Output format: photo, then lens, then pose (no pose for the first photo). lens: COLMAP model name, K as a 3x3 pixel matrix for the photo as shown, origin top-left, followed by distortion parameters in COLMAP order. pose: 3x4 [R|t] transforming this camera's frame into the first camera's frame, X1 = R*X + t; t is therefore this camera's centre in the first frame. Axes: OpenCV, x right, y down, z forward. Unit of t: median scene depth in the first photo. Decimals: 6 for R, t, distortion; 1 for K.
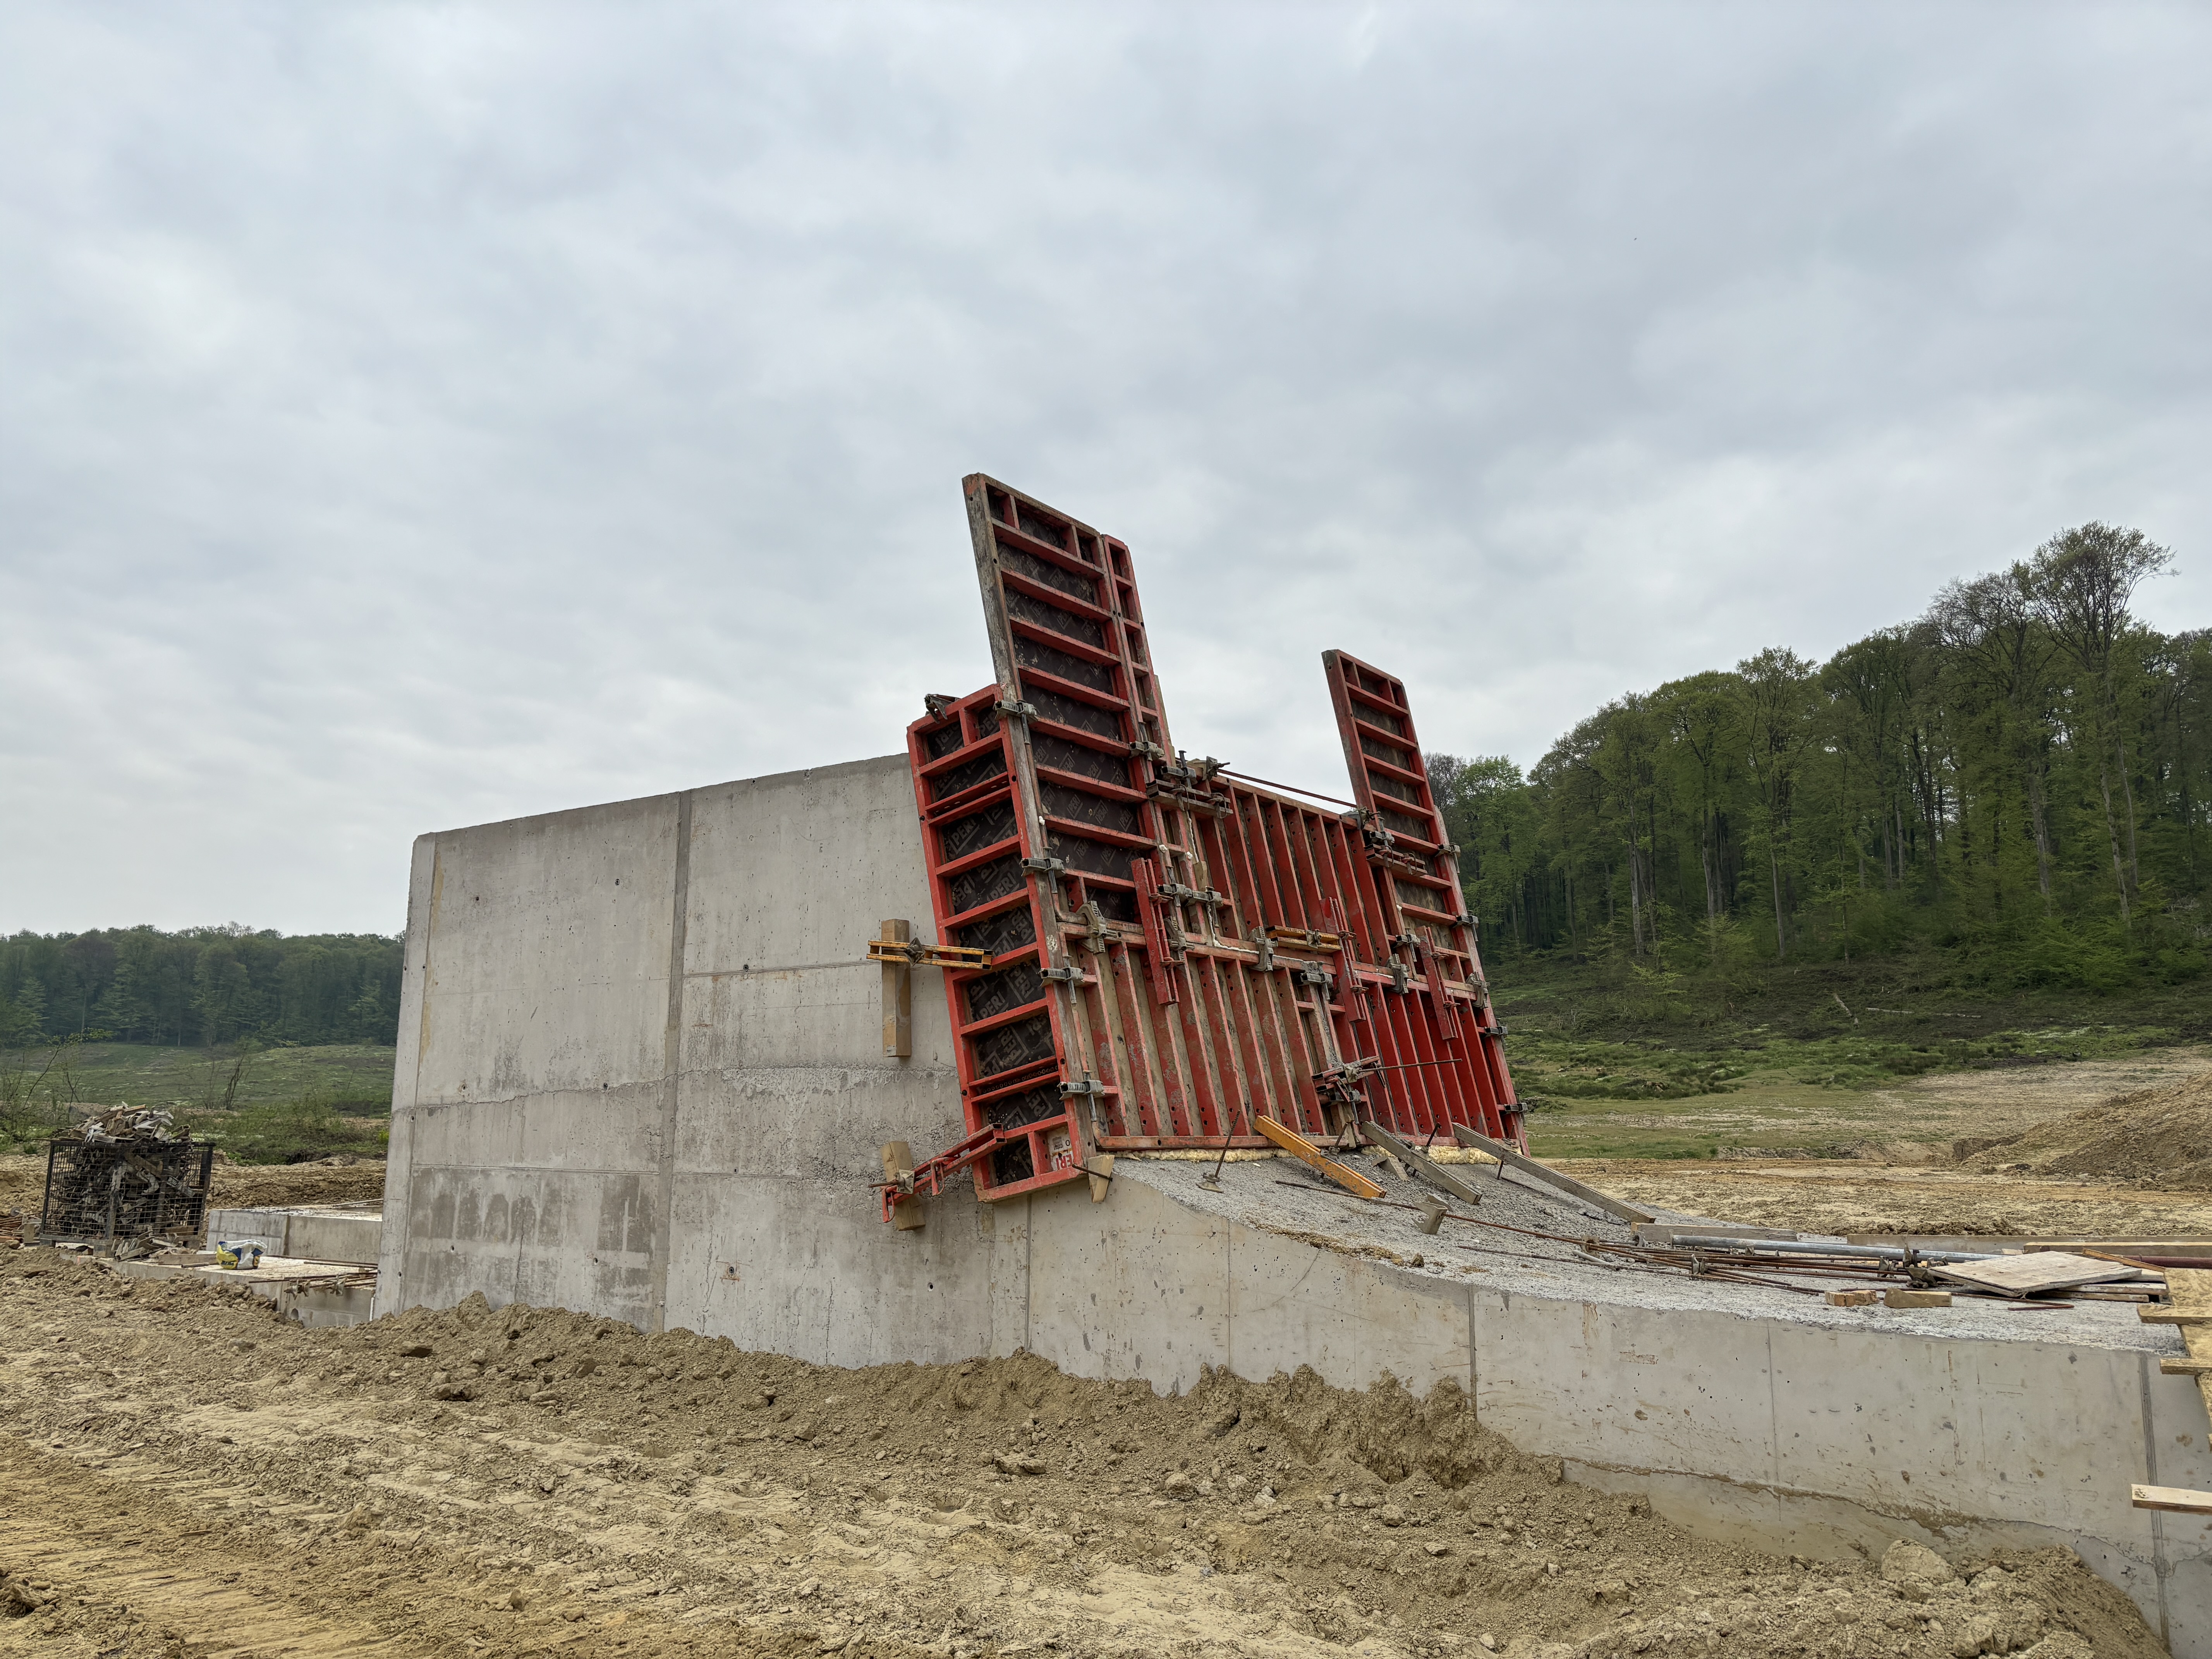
lens RADIAL K [[1675.0, 0, 1120.4], [0, 1675.0, 832.2], [0, 0, 1]] dist [0.061056, -0.062538]
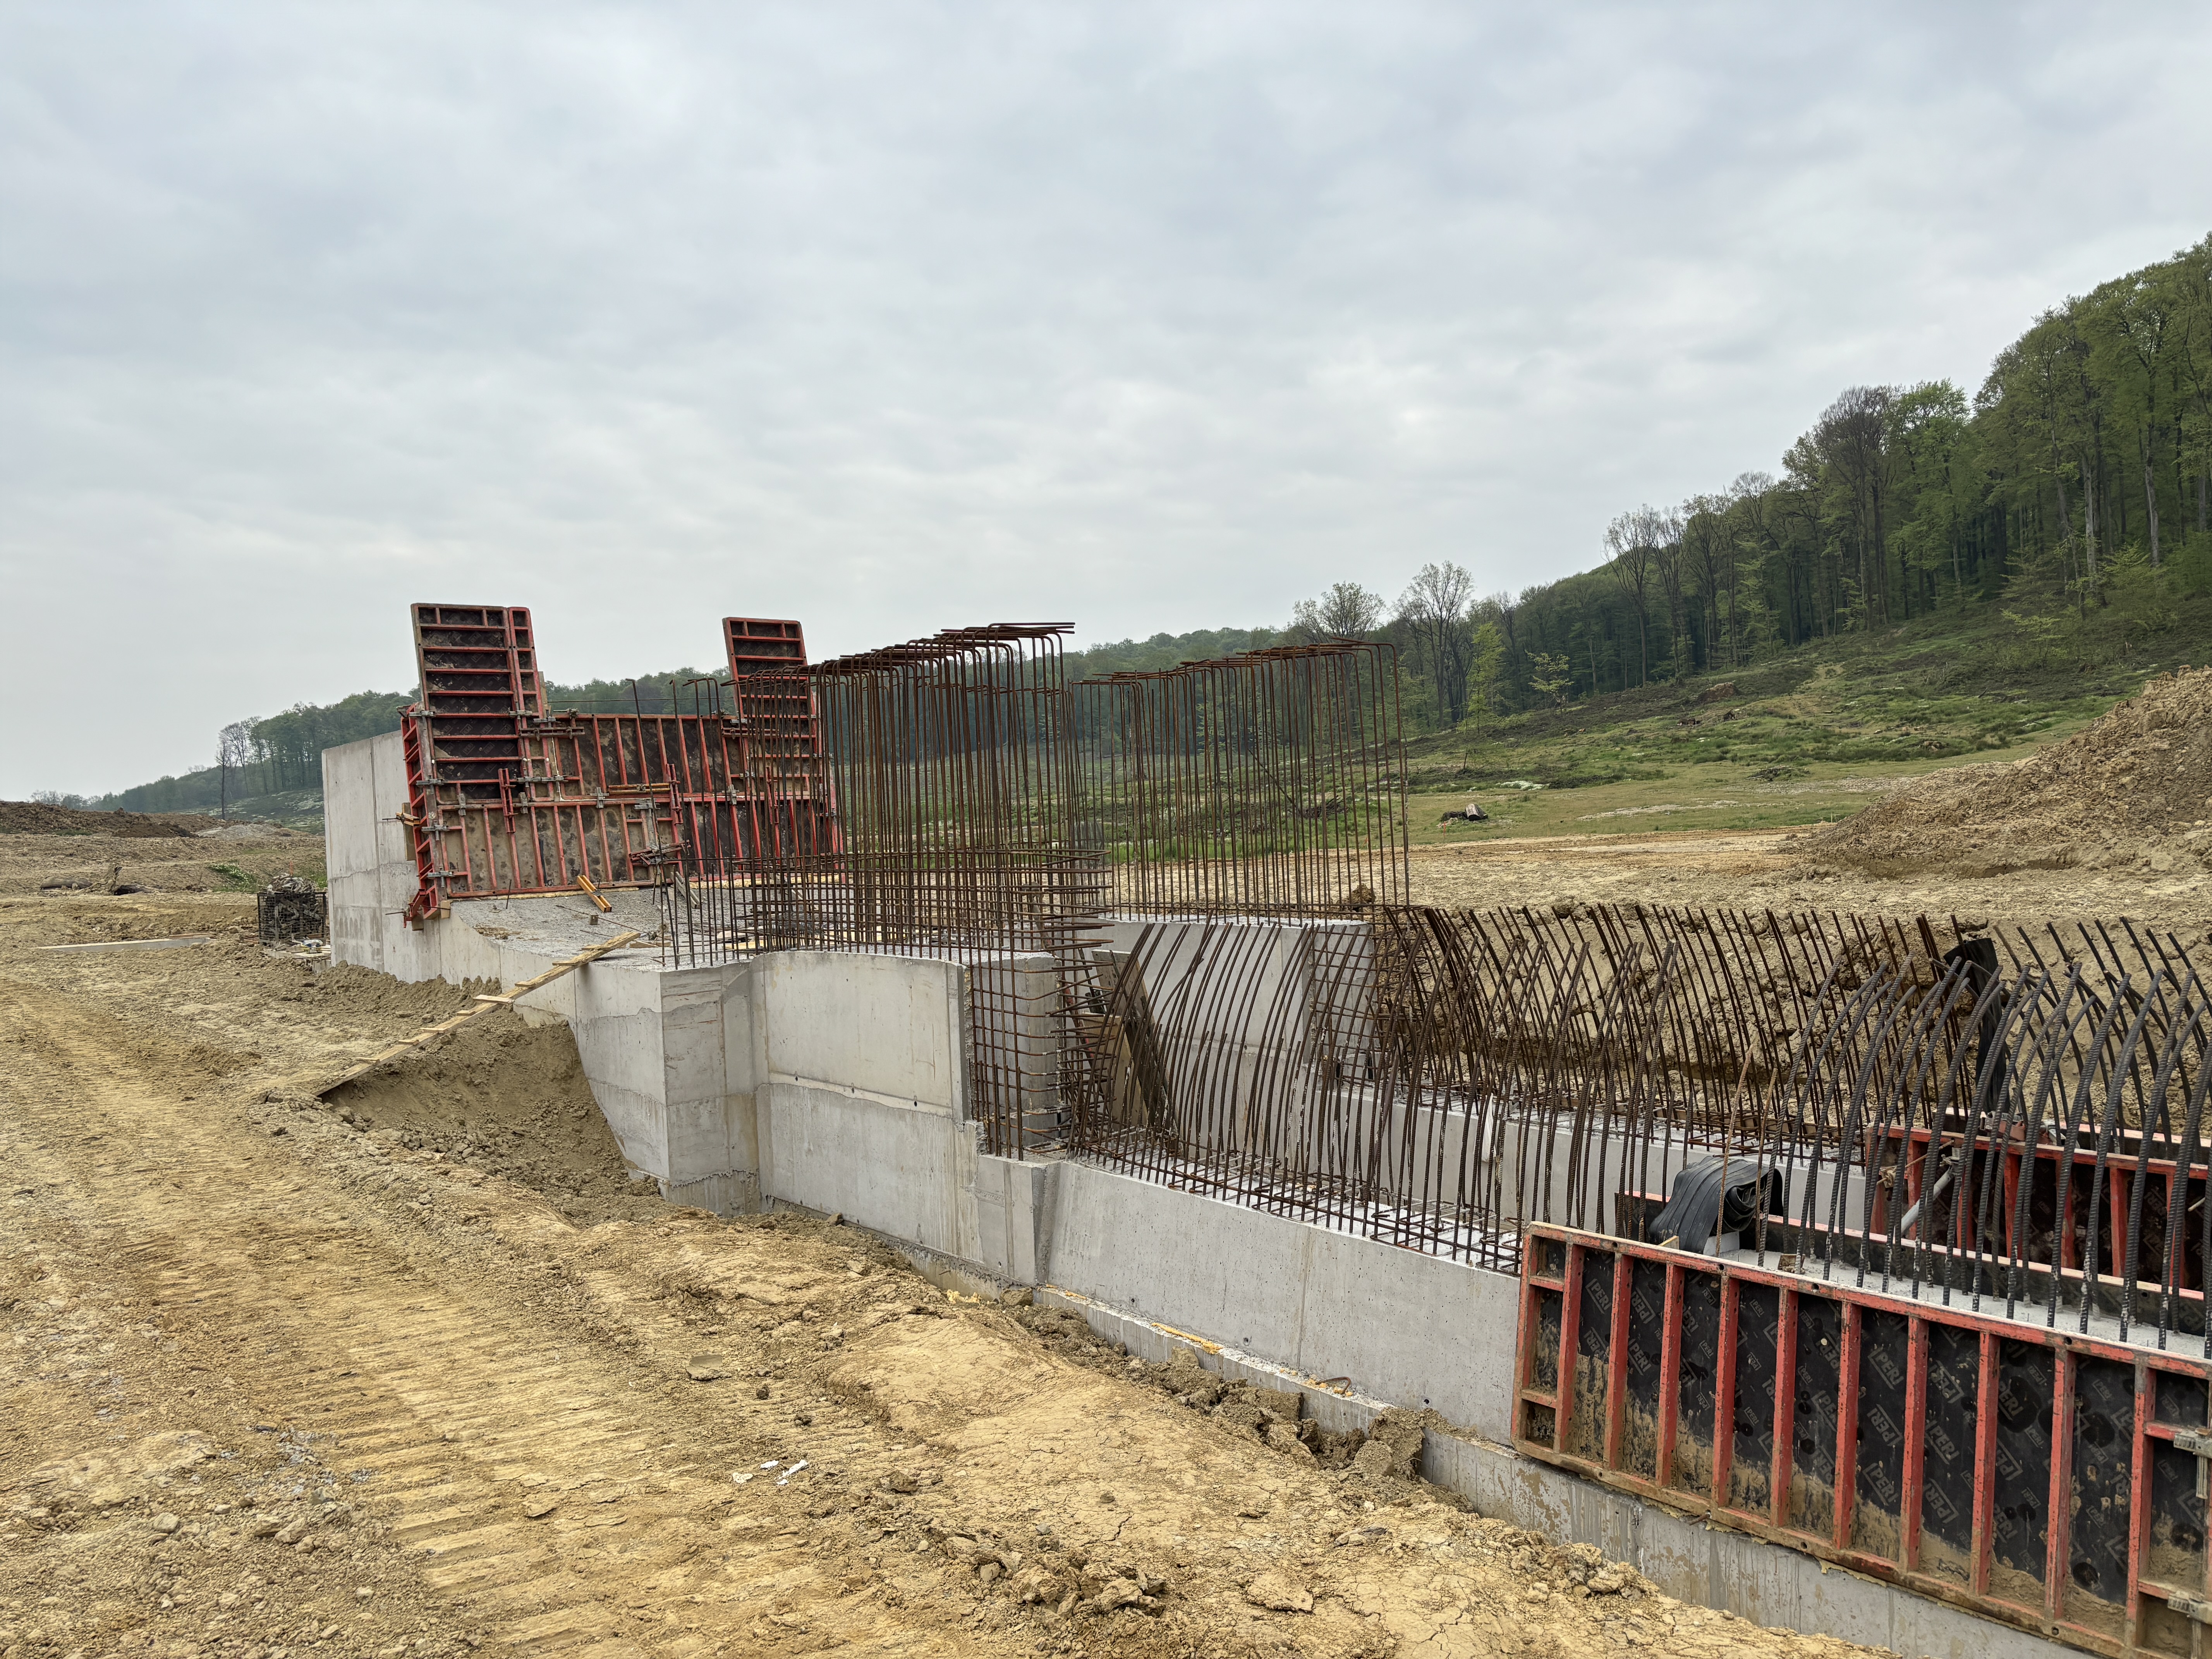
lens RADIAL K [[1675.0, 0, 1120.4], [0, 1675.0, 832.2], [0, 0, 1]] dist [0.061056, -0.062538]
pose [[0.958277, -0.046394, -0.282052, 1.053575], [0.098078, 0.980204, 0.171990, -0.152270], [0.268489, -0.192477, 0.943857, -0.685115]]
